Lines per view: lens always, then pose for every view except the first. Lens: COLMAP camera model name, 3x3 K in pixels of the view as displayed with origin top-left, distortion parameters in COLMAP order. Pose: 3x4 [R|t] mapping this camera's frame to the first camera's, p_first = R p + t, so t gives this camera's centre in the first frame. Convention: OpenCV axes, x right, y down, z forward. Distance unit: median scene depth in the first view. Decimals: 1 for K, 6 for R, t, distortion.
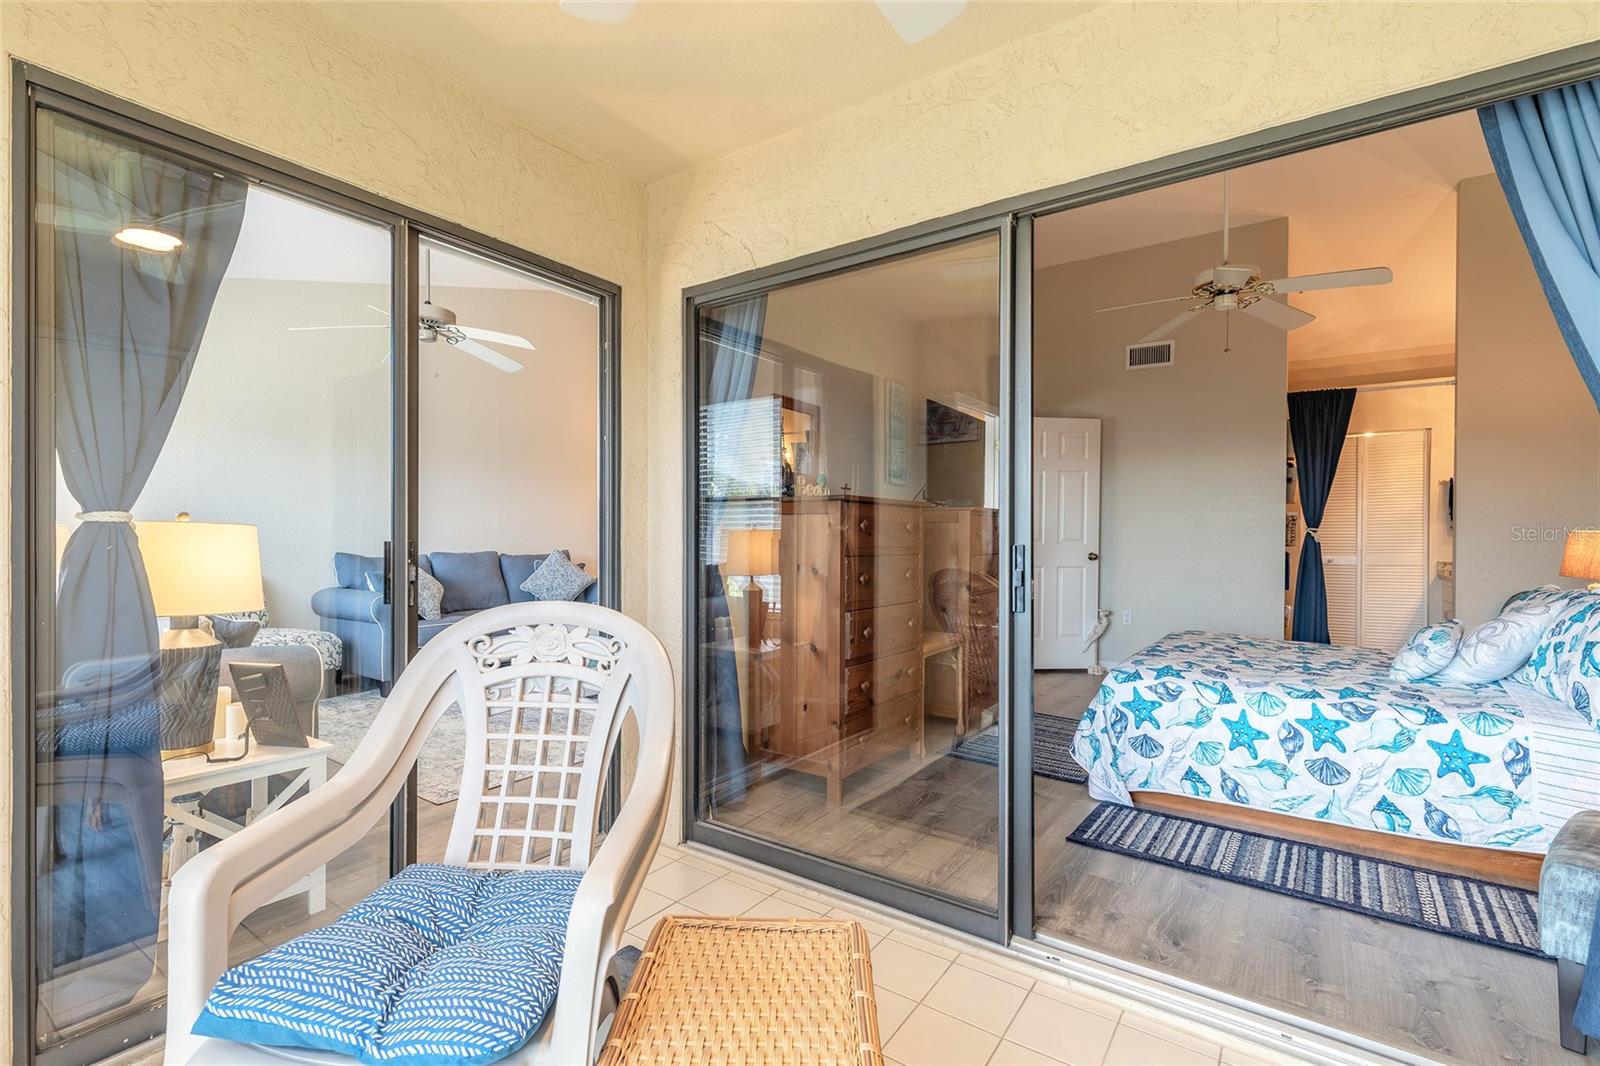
lens RADIAL K [[721.1, 0, 799.8], [0, 721.1, 537.5], [0, 0, 1]] dist [0.008113, -0.001252]
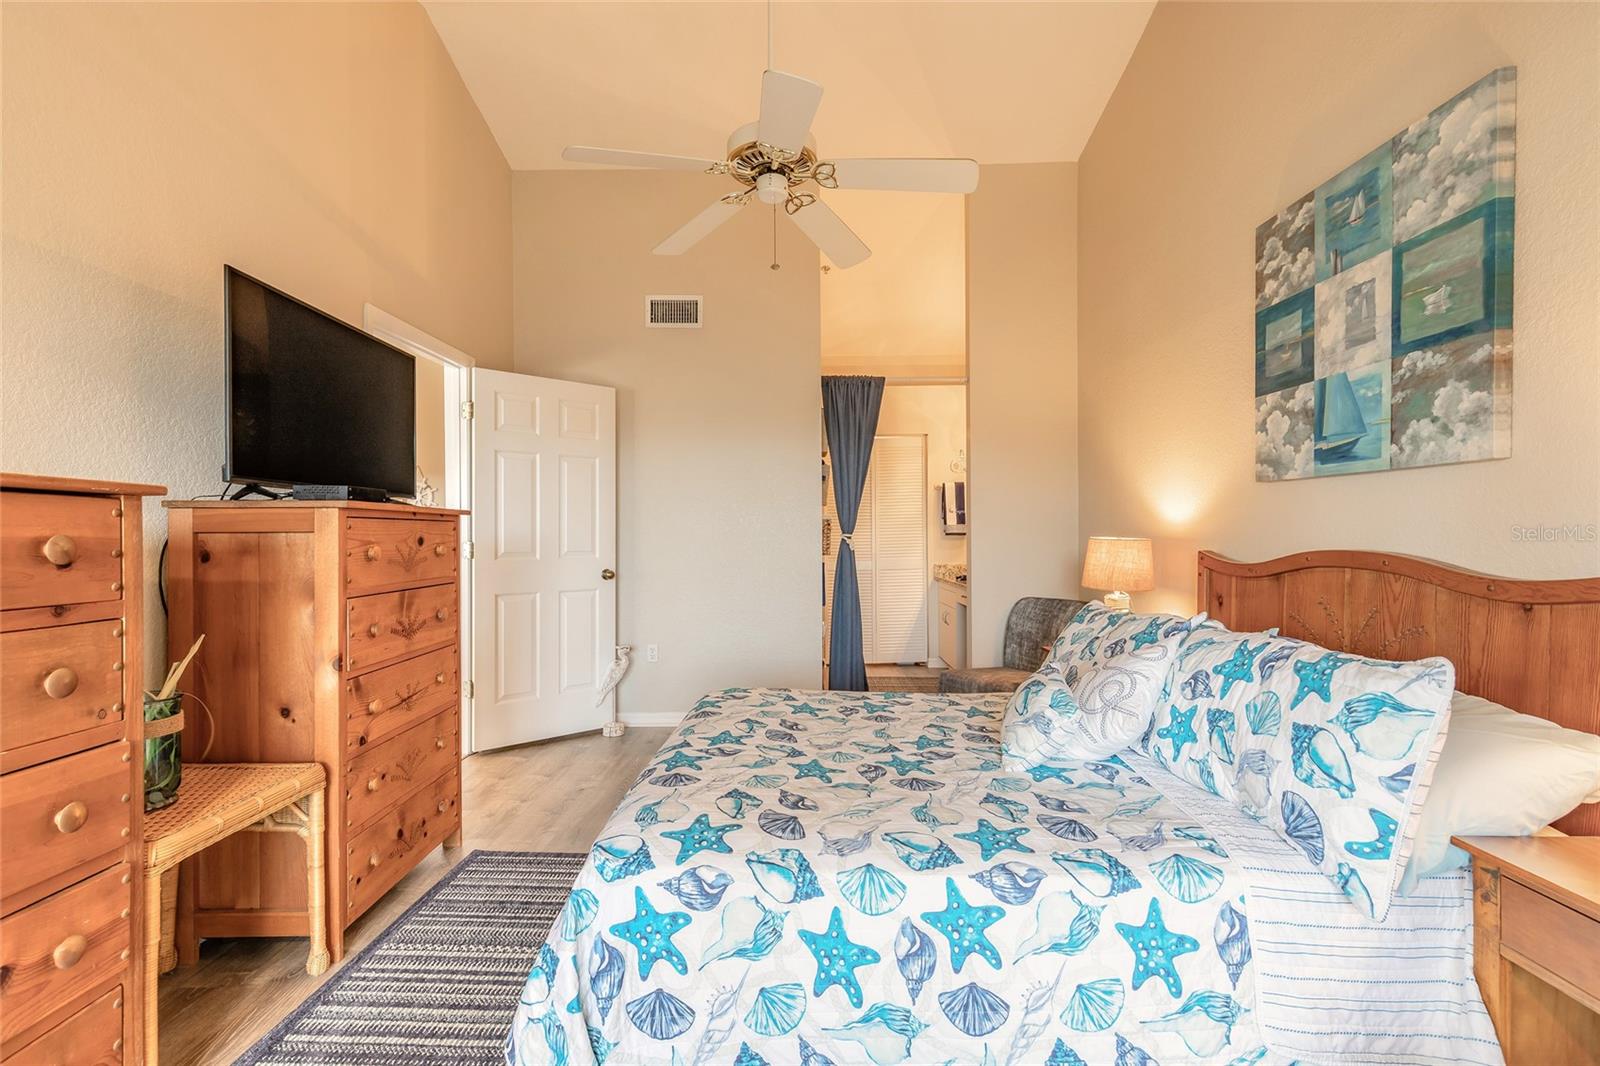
lens RADIAL K [[721.1, 0, 793.0], [0, 721.1, 539.1], [0, 0, 1]] dist [0.008113, -0.001252]
pose [[0.825233, -0.012959, 0.564644, 0.299375], [0.013353, 0.999905, 0.003433, -0.019608], [-0.564635, 0.004706, 0.825328, 0.583999]]
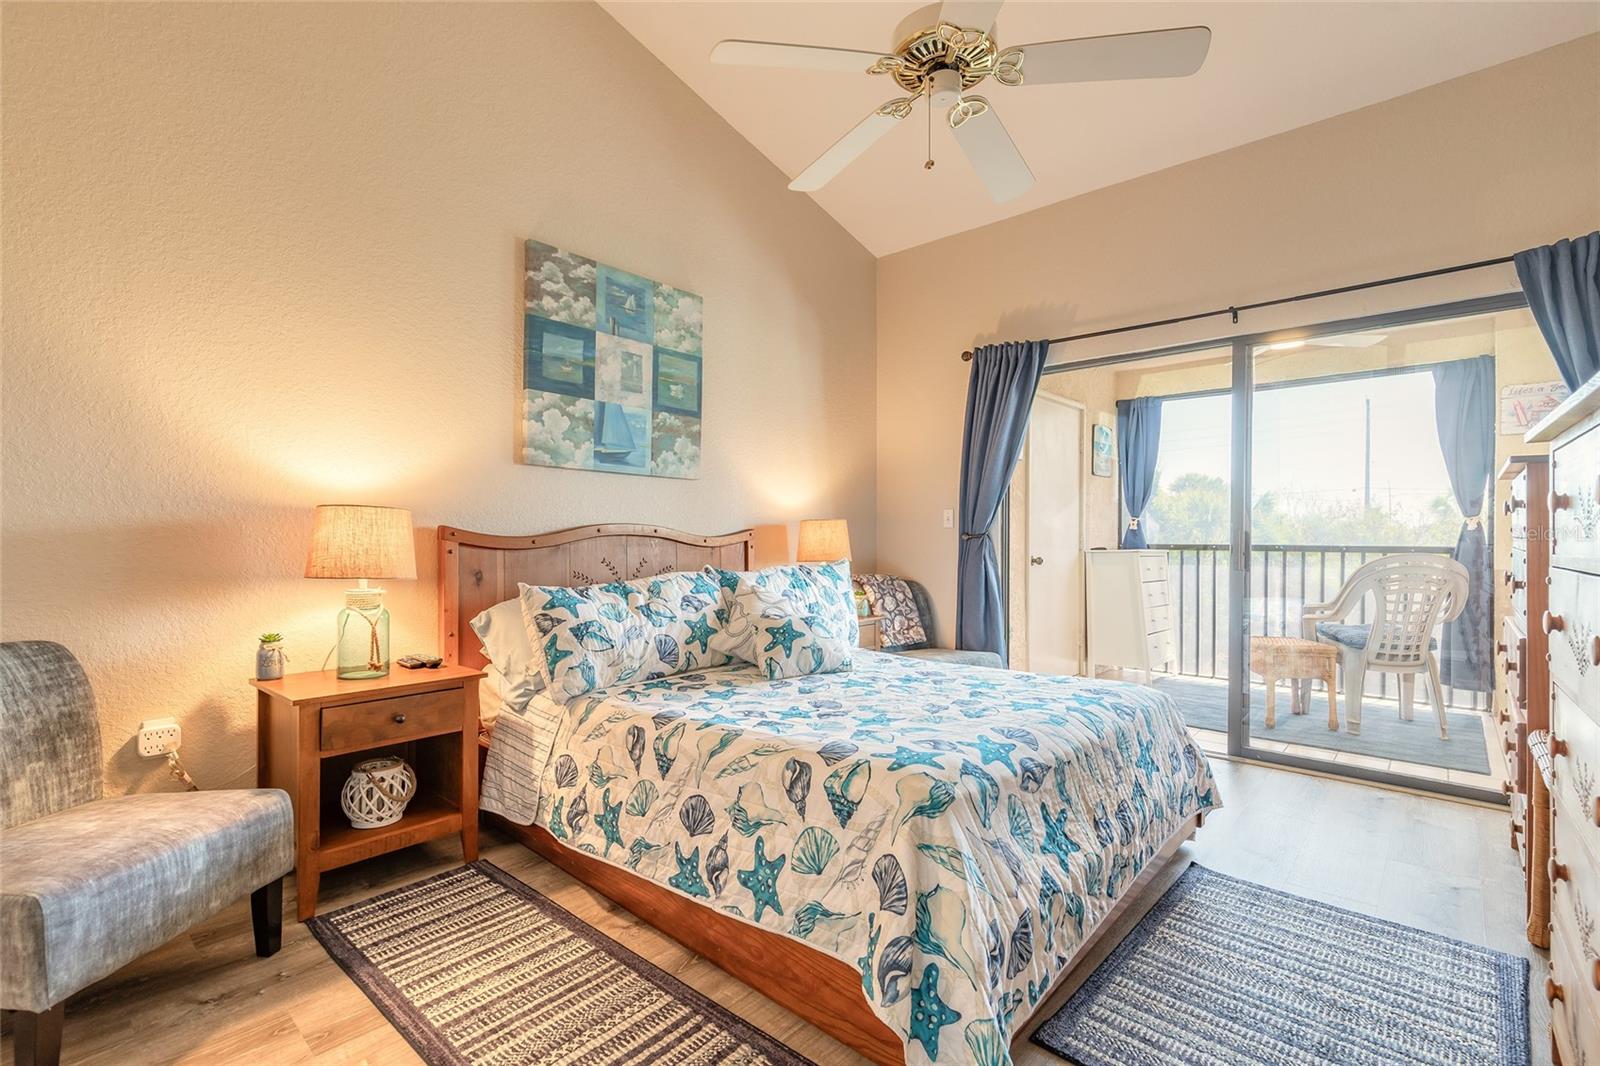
lens RADIAL K [[721.1, 0, 797.9], [0, 721.1, 537.9], [0, 0, 1]] dist [0.008113, -0.001252]
pose [[-0.992784, -0.009349, 0.119552, 0.826255], [-0.008413, 0.999930, 0.008336, 0.014869], [-0.119622, 0.007270, -0.992793, 2.065063]]
